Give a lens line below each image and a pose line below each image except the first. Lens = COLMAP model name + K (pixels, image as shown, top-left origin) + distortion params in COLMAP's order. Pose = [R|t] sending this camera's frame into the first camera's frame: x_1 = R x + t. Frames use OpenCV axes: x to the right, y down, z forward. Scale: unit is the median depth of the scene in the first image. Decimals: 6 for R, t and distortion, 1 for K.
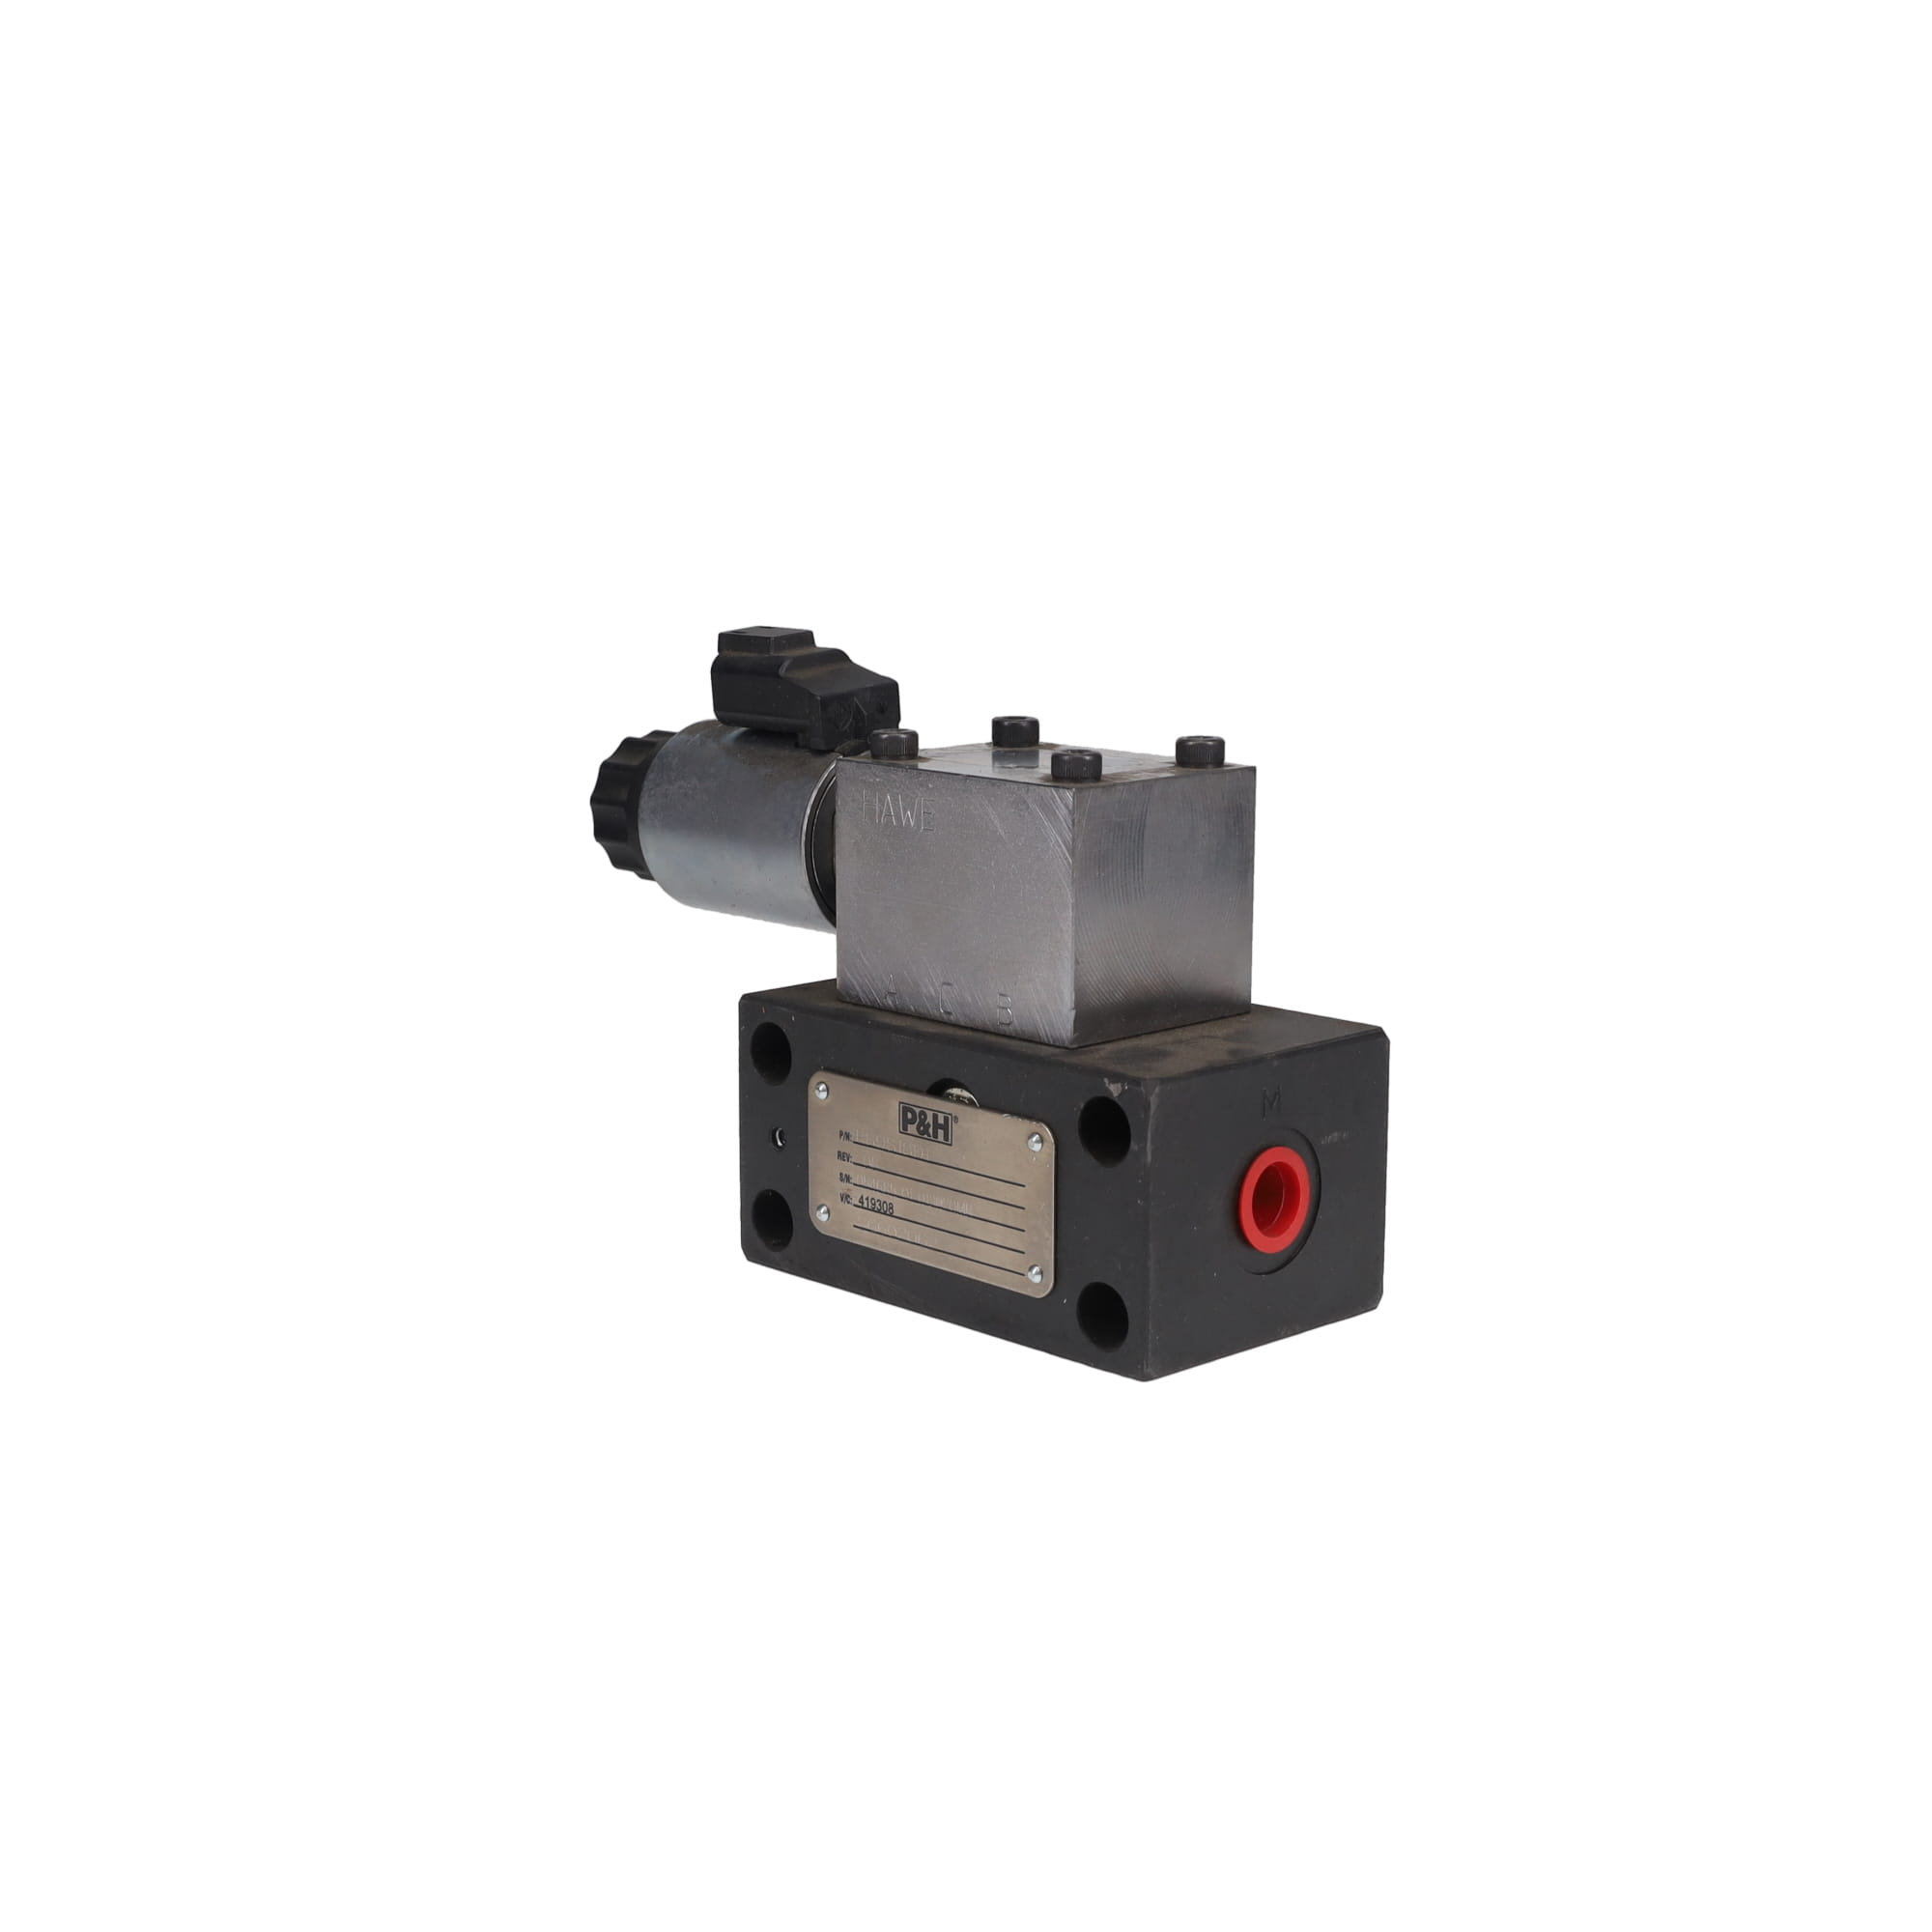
lens RADIAL K [[3050.9, 0, 966.0], [0, 3050.9, 966.0], [0, 0, 1]] dist [-0.011264, -0.017351]
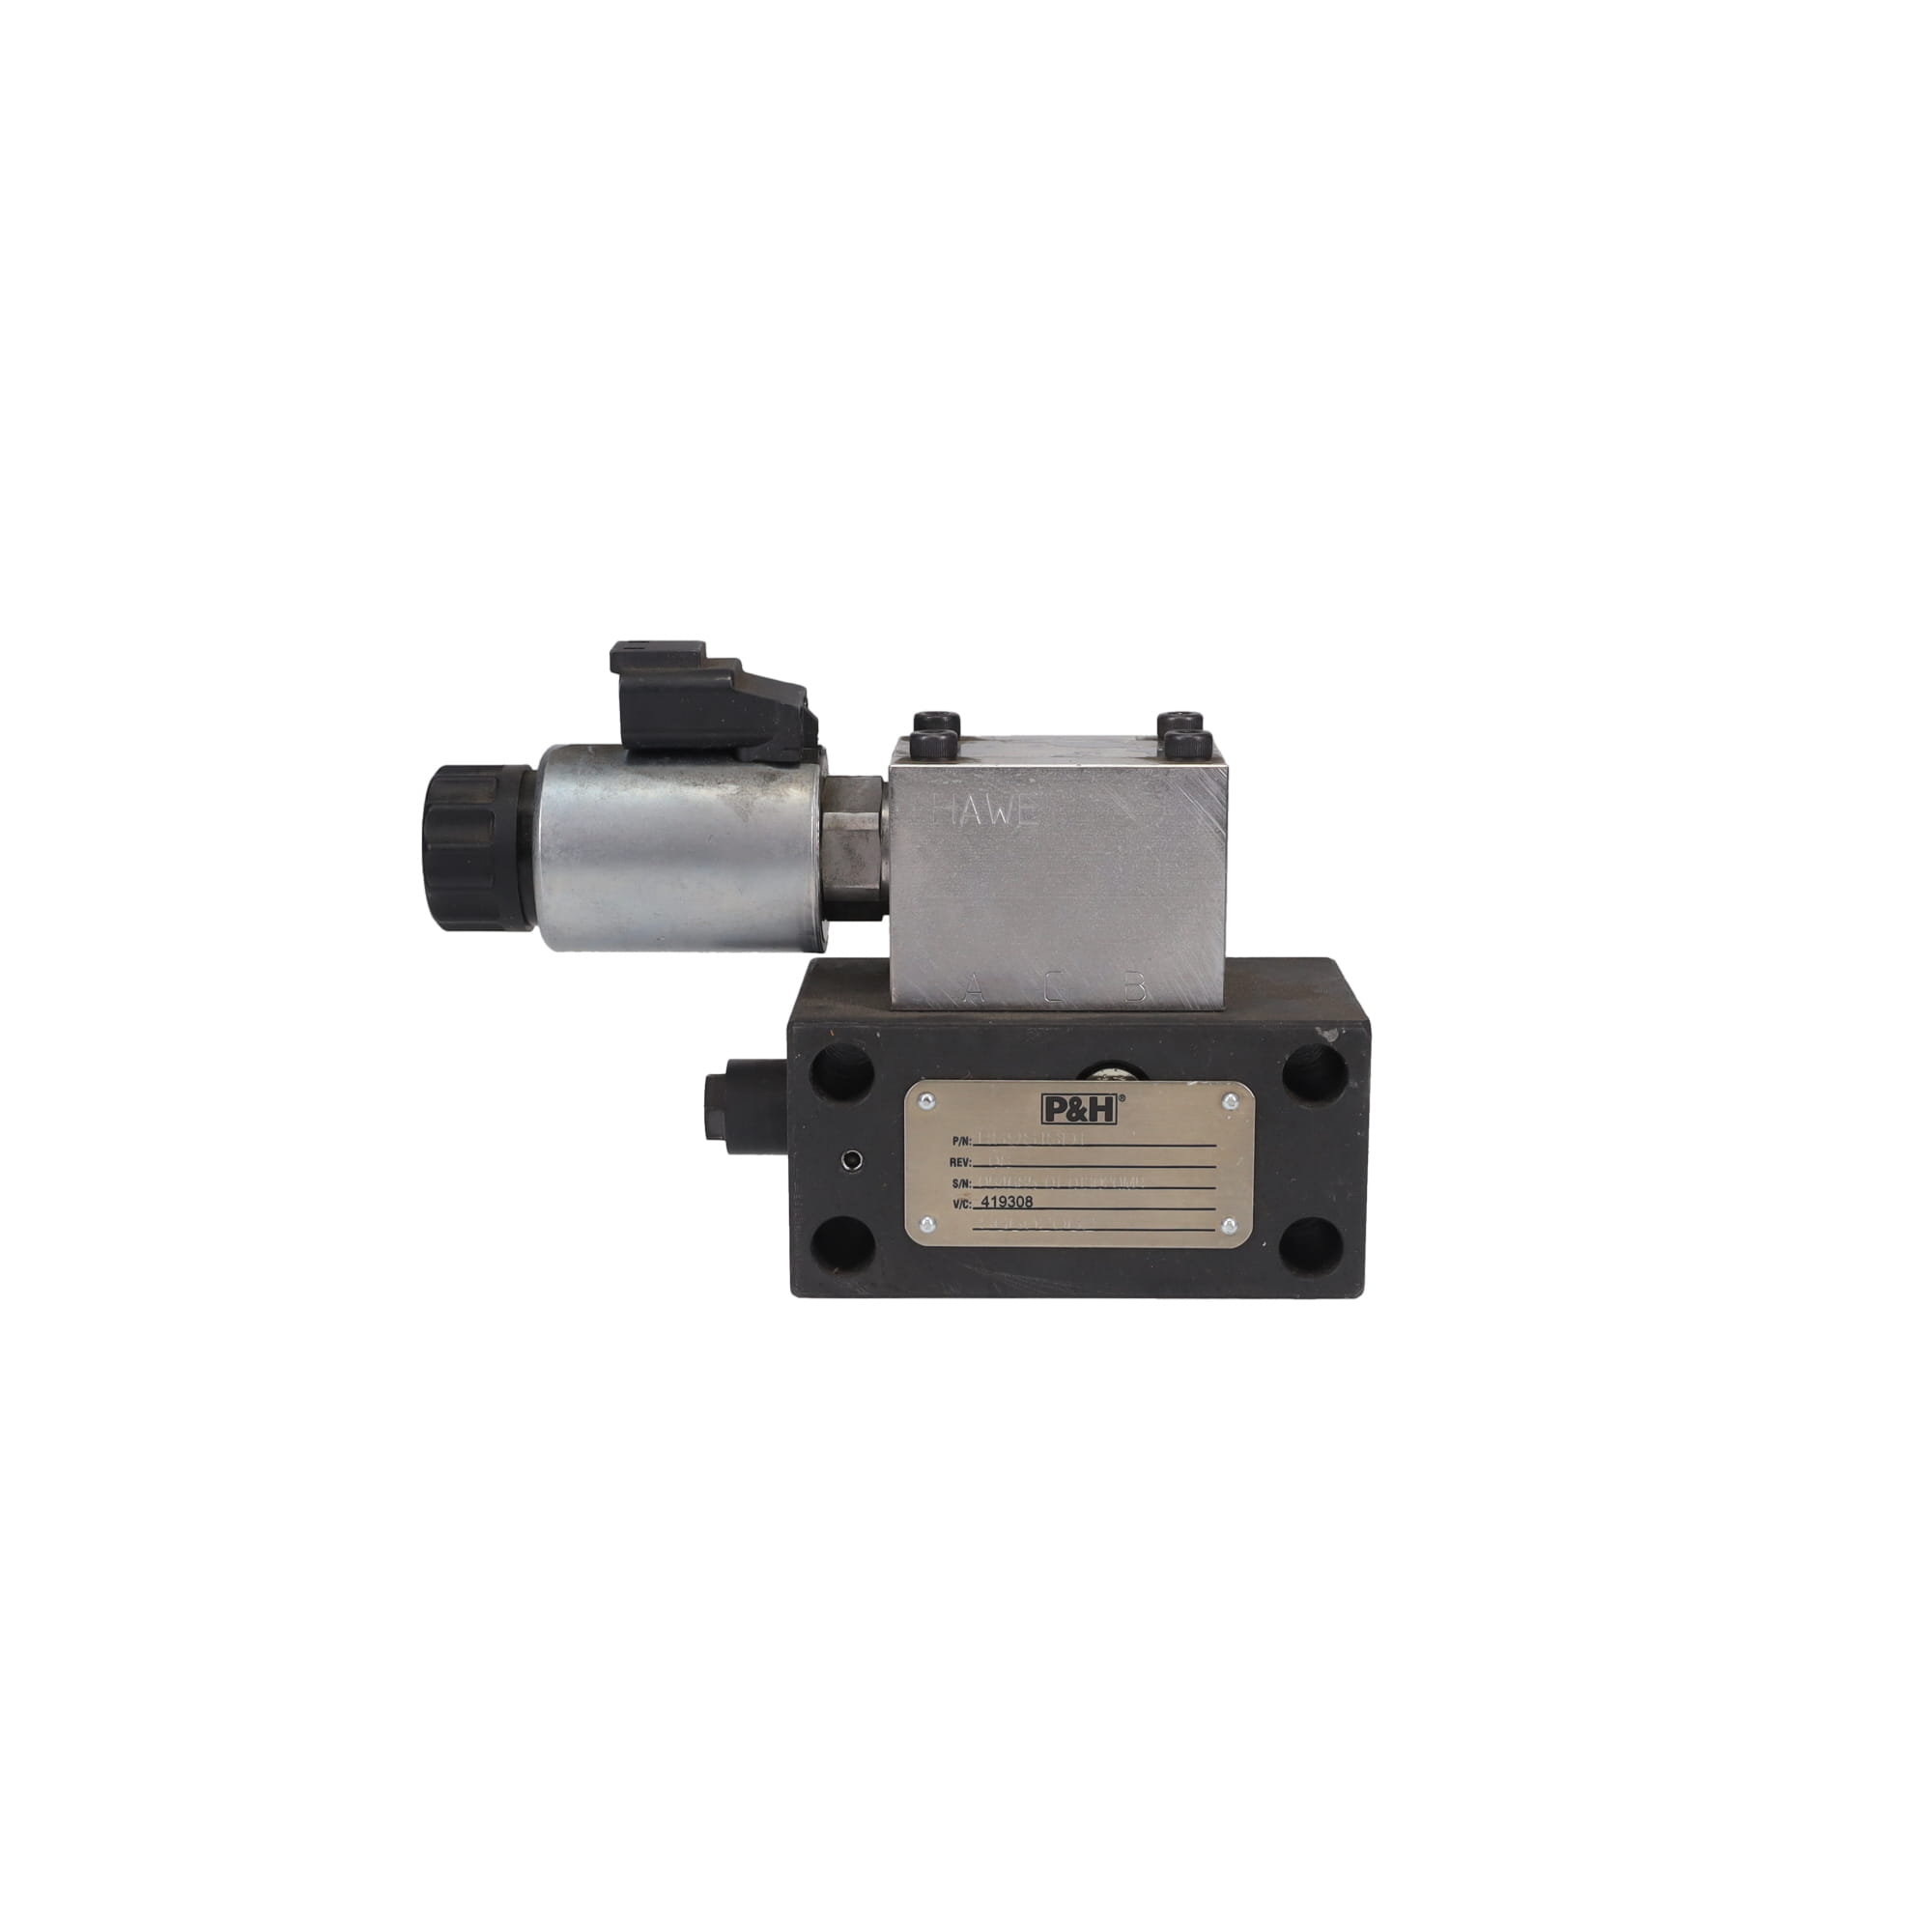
lens RADIAL K [[3050.9, 0, 966.0], [0, 3050.9, 966.0], [0, 0, 1]] dist [-0.011264, -0.017351]
pose [[0.706765, -0.137478, 0.693962, -0.737705], [0.132035, 0.989334, 0.061522, -0.063173], [-0.695018, 0.048146, 0.717378, 0.289790]]
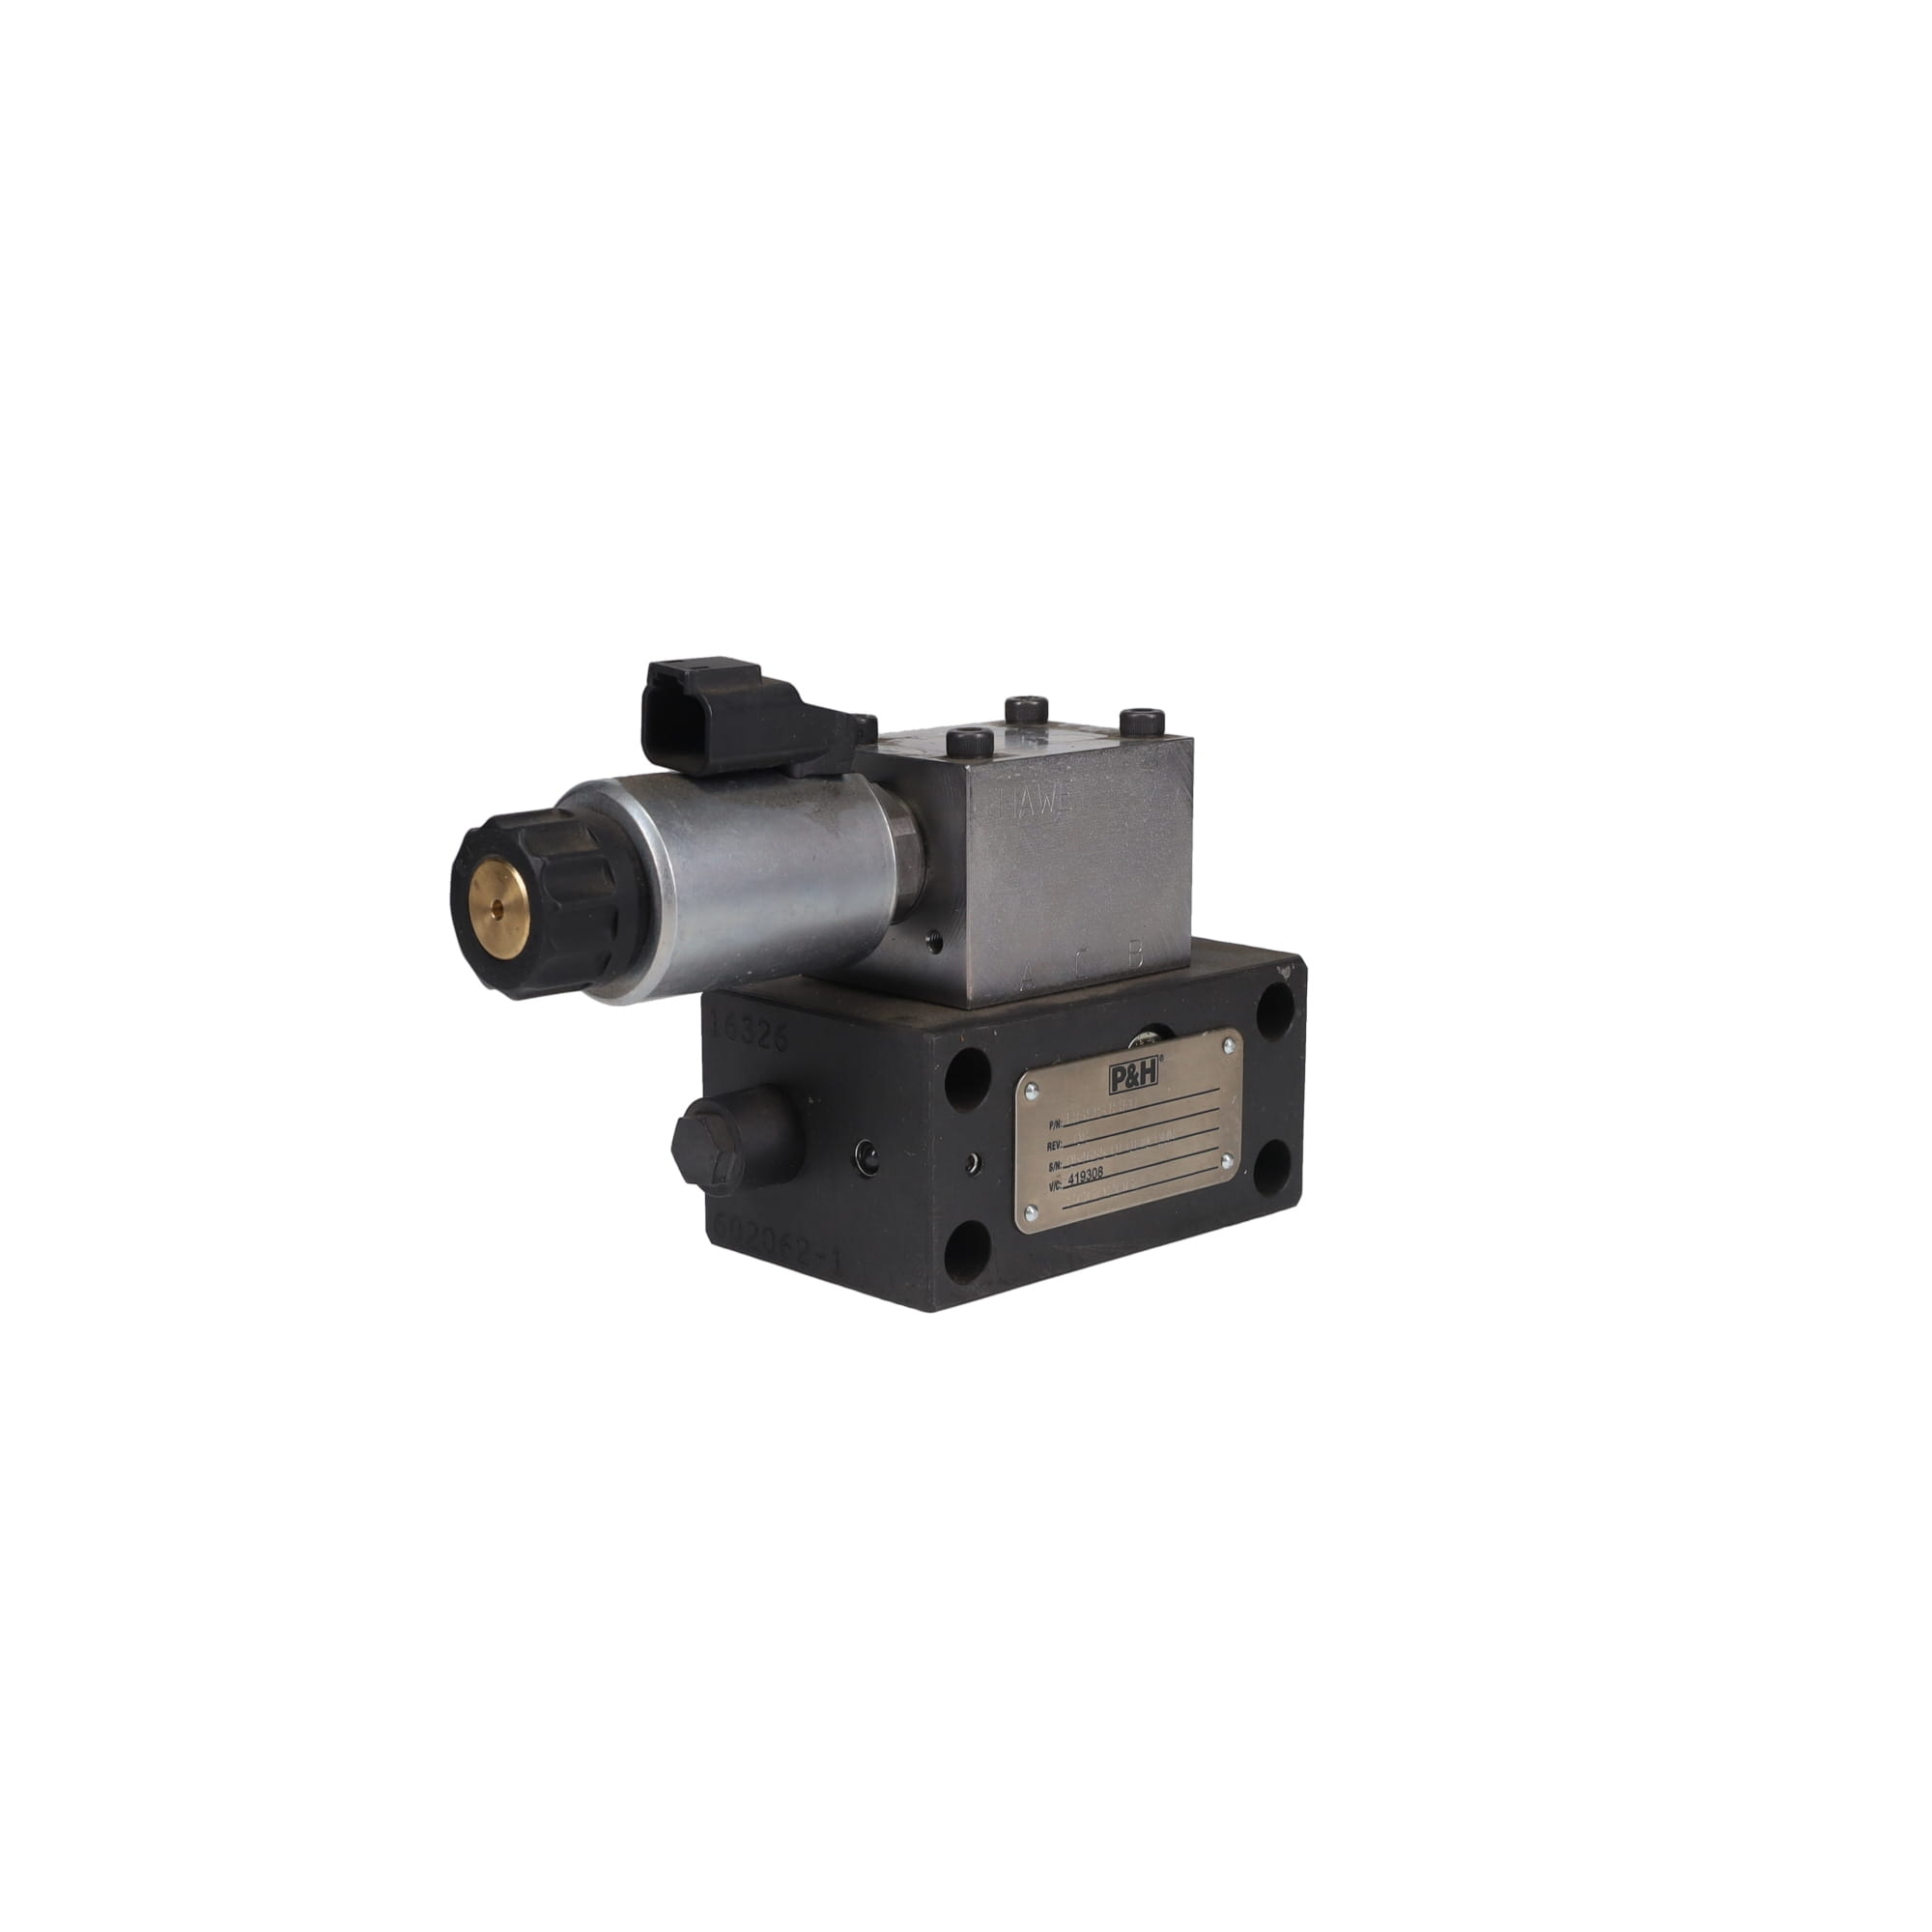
lens RADIAL K [[3050.9, 0, 966.0], [0, 3050.9, 966.0], [0, 0, 1]] dist [-0.011264, -0.017351]
pose [[-0.001398, -0.192347, 0.981326, -1.051822], [0.181723, 0.964939, 0.189394, -0.197945], [-0.983349, 0.178595, 0.033605, 1.009098]]
